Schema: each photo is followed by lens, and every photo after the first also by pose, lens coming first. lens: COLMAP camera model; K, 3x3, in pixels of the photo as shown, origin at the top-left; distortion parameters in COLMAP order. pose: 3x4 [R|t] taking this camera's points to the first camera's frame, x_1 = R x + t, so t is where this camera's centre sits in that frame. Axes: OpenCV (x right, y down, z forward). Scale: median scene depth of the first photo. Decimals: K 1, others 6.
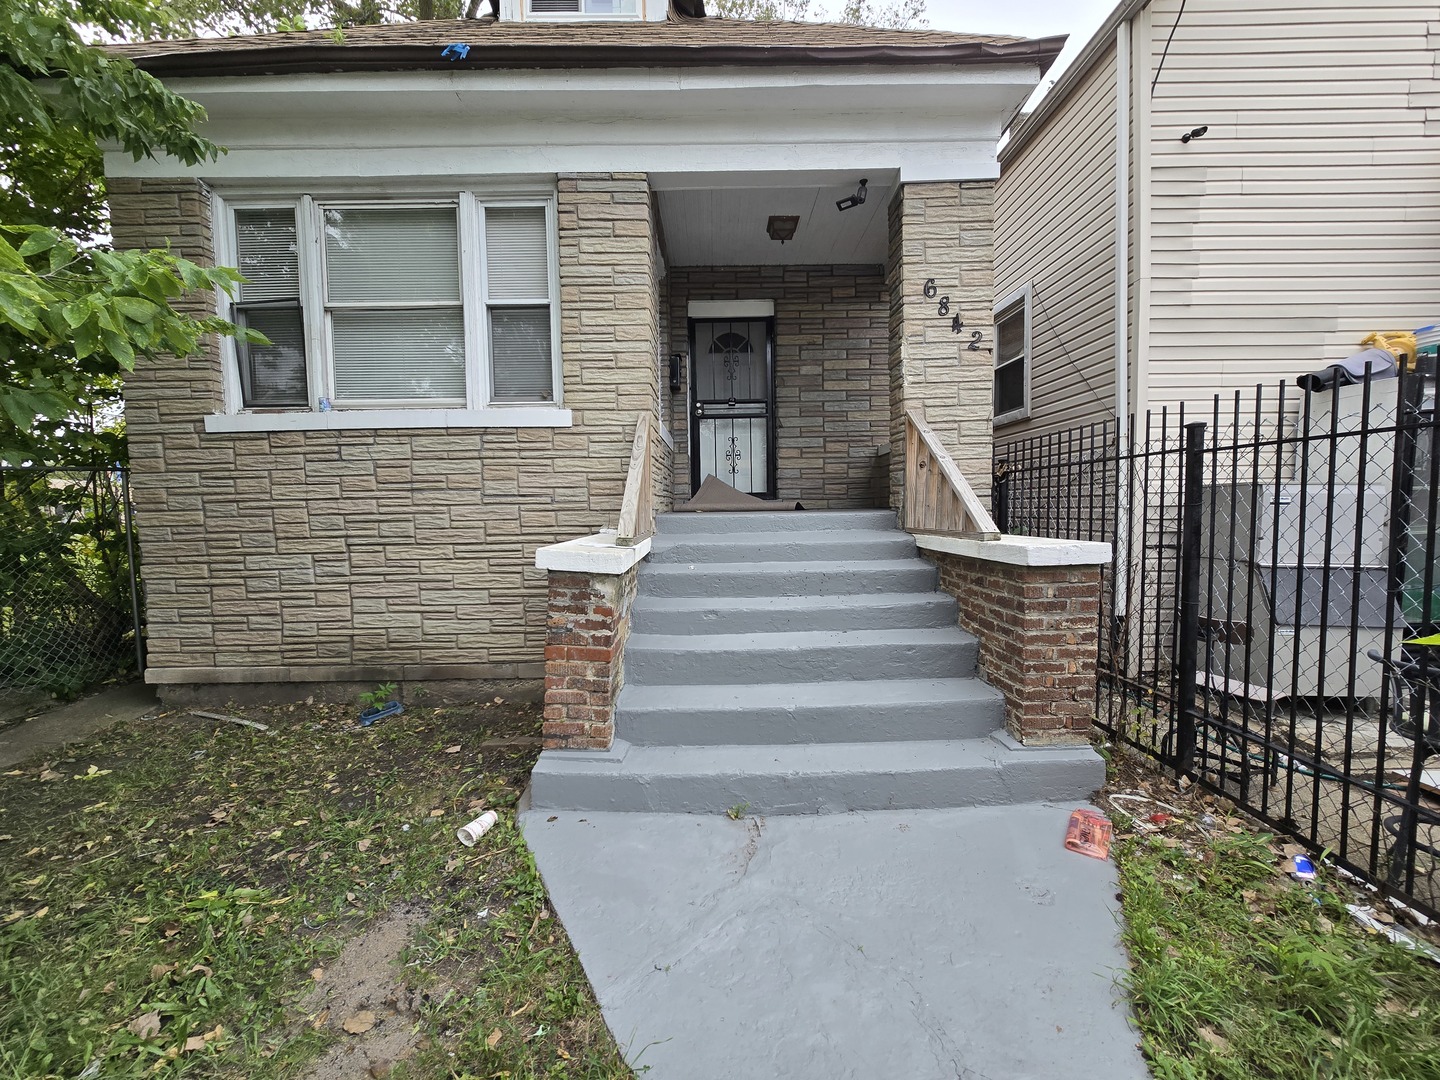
lens RADIAL K [[586.4, 0, 711.7], [0, 586.4, 553.1], [0, 0, 1]] dist [-0.008741, 0.003290]
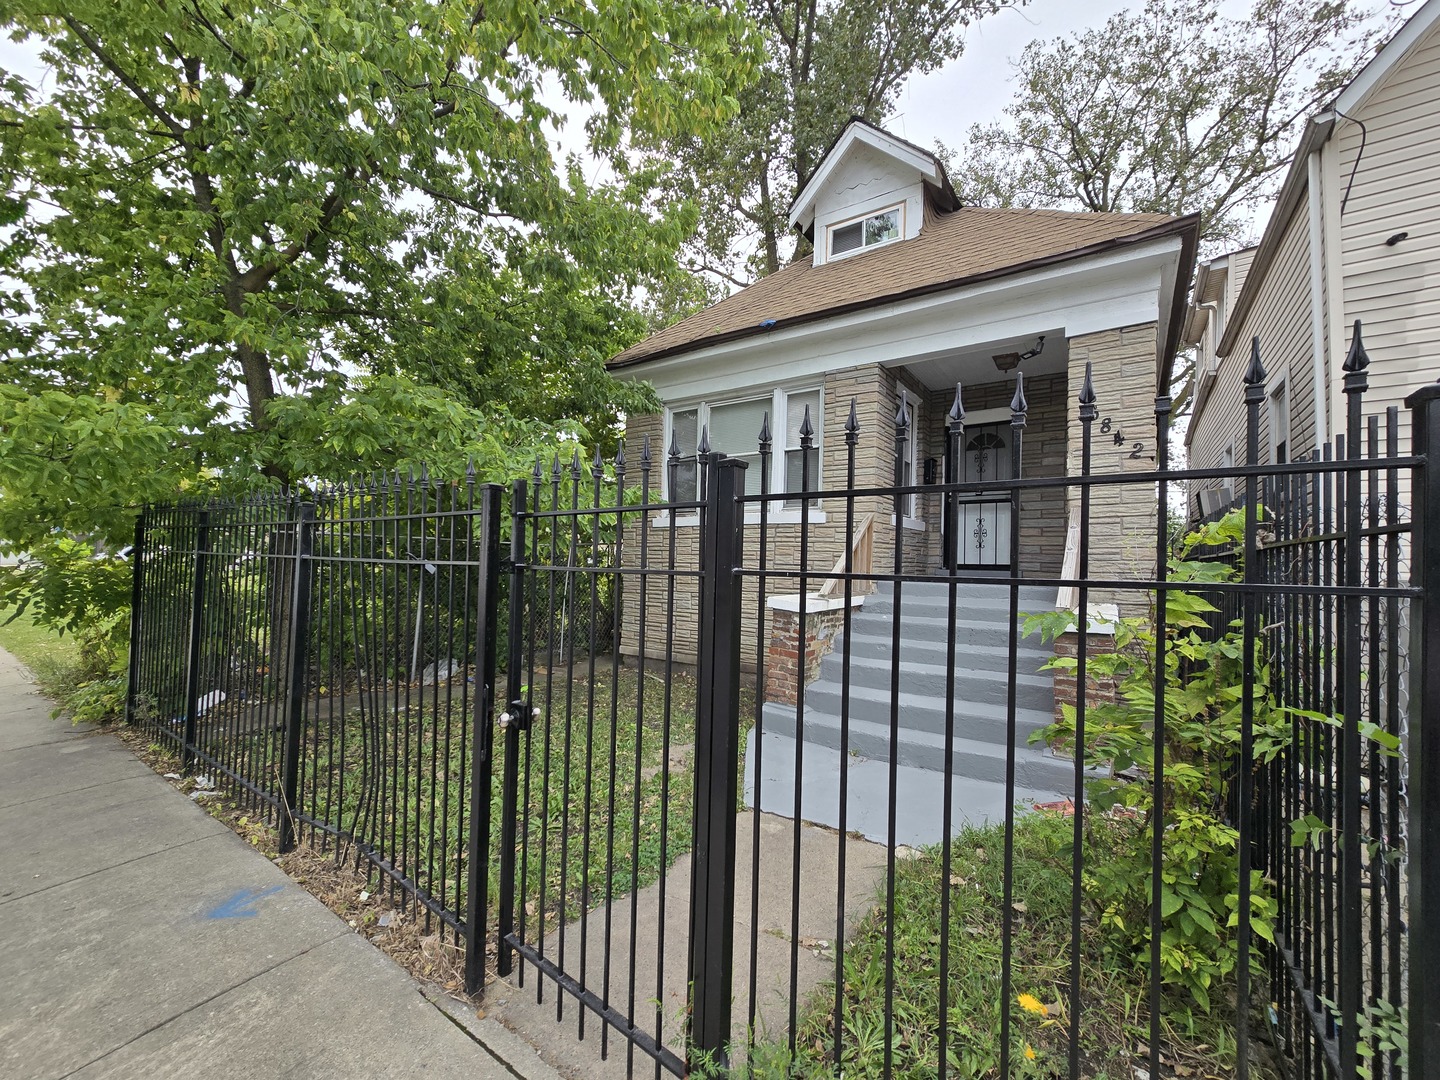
lens RADIAL K [[586.4, 0, 713.0], [0, 586.4, 555.5], [0, 0, 1]] dist [-0.008741, 0.003290]
pose [[0.811772, 0.026228, -0.583386, 0.454205], [-0.074879, 0.995419, -0.059442, -0.009757], [0.579154, 0.091937, 0.810017, -0.472398]]
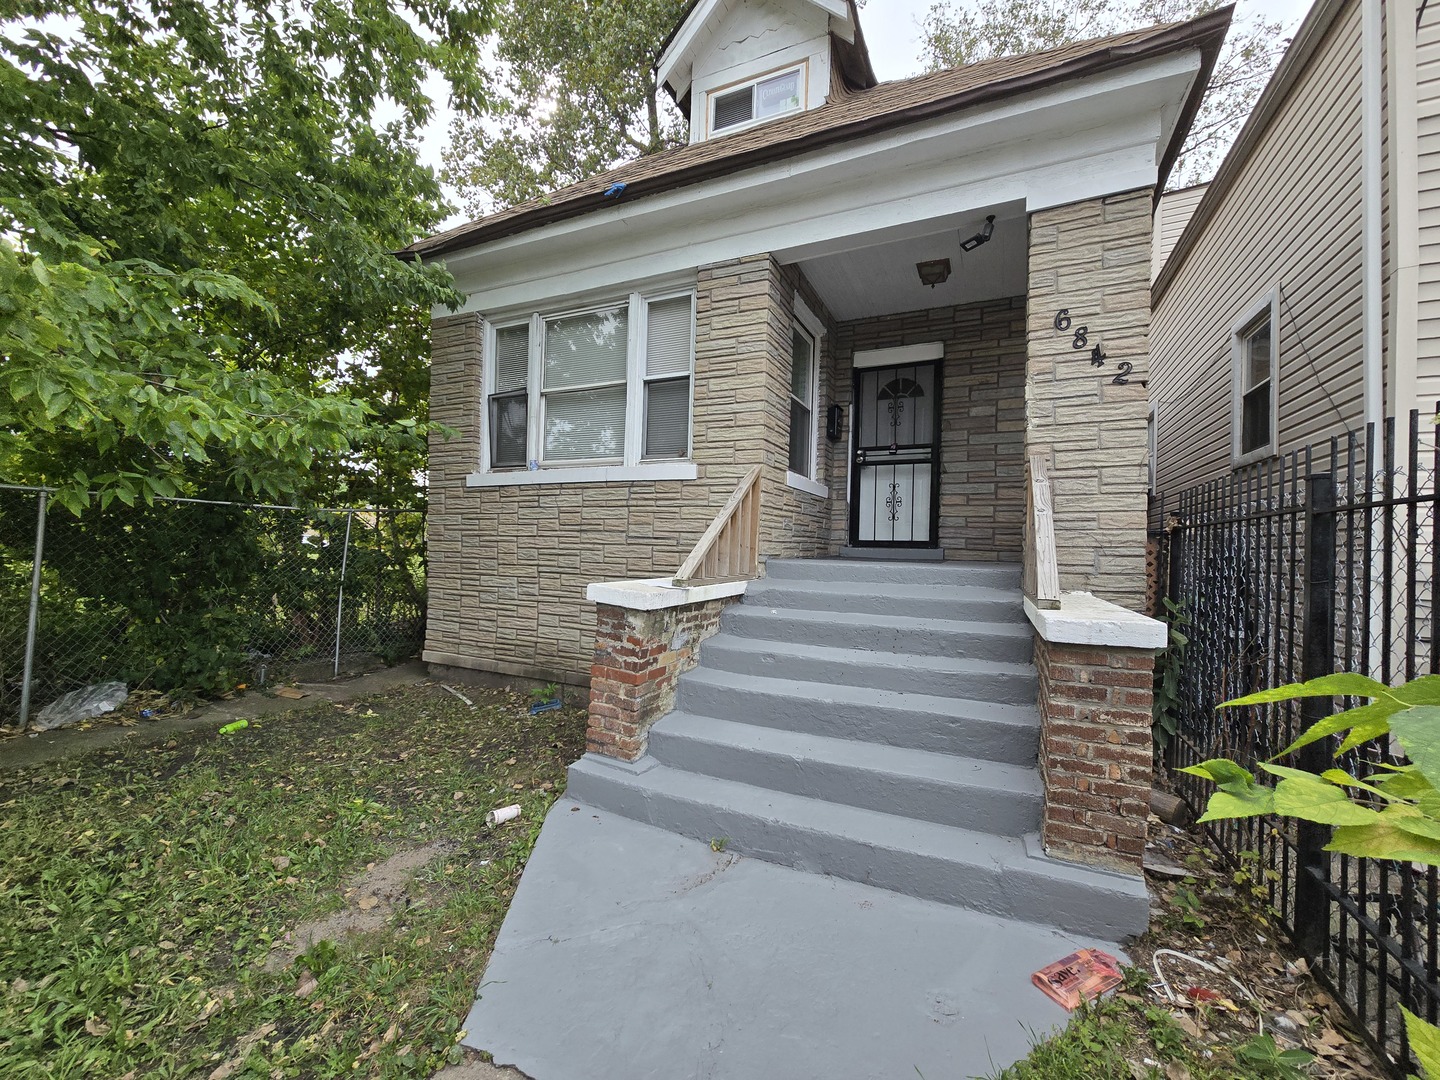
lens RADIAL K [[586.4, 0, 714.6], [0, 586.4, 552.1], [0, 0, 1]] dist [-0.008741, 0.003290]
pose [[0.898070, 0.041620, -0.437878, 0.303677], [-0.071318, 0.996119, -0.051591, -0.018789], [0.434031, 0.077561, 0.897553, 0.002612]]
